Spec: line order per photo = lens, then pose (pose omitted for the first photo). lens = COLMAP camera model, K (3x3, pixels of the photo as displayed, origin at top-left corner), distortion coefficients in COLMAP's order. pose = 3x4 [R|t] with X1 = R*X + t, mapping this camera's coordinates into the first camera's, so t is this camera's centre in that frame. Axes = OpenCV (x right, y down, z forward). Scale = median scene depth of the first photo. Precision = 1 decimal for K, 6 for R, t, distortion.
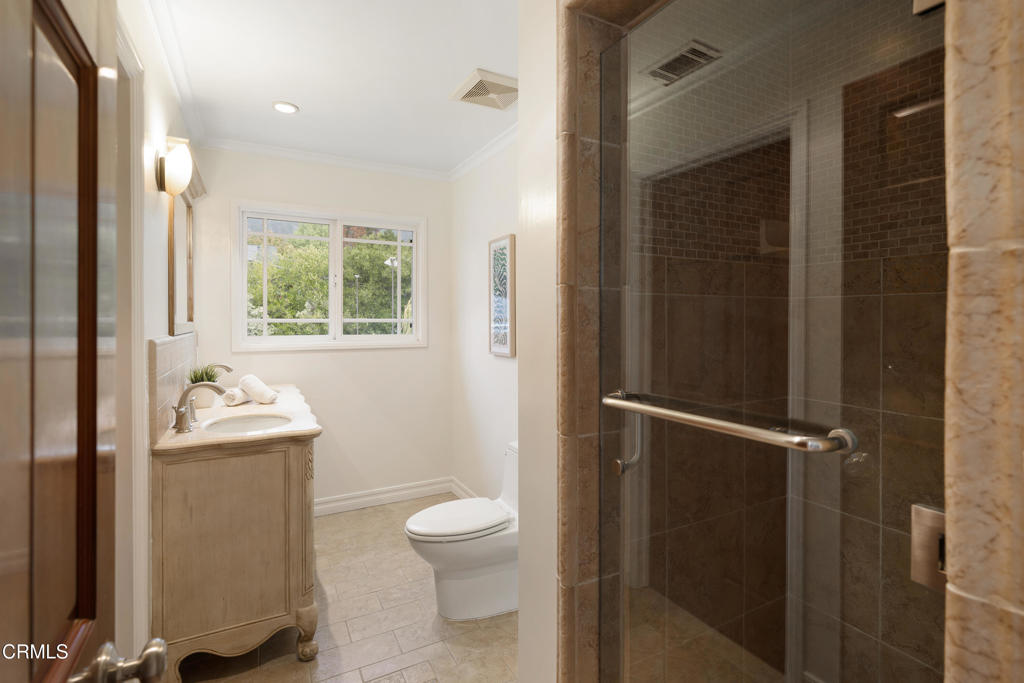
lens RADIAL K [[488.7, 0, 510.0], [0, 488.7, 338.6], [0, 0, 1]] dist [-0.000176, -0.000238]
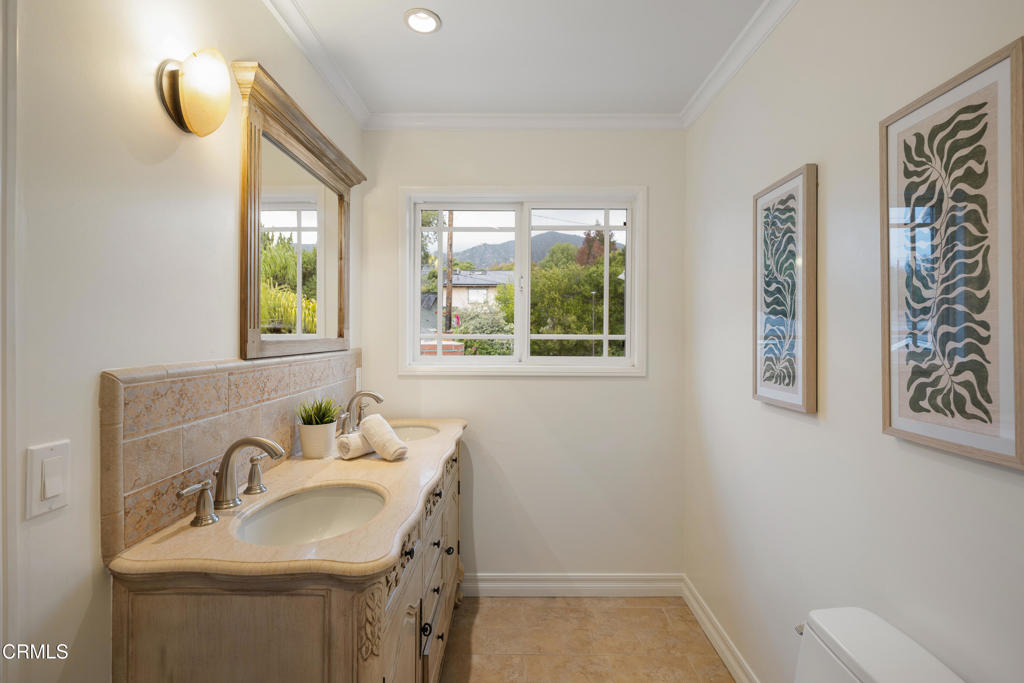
lens RADIAL K [[488.7, 0, 510.0], [0, 488.7, 338.6], [0, 0, 1]] dist [-0.000176, -0.000238]
pose [[0.890164, 0.005831, -0.455602, -0.033245], [-0.020130, 0.999445, -0.026539, -0.015021], [0.455195, 0.032795, 0.889788, 0.352495]]
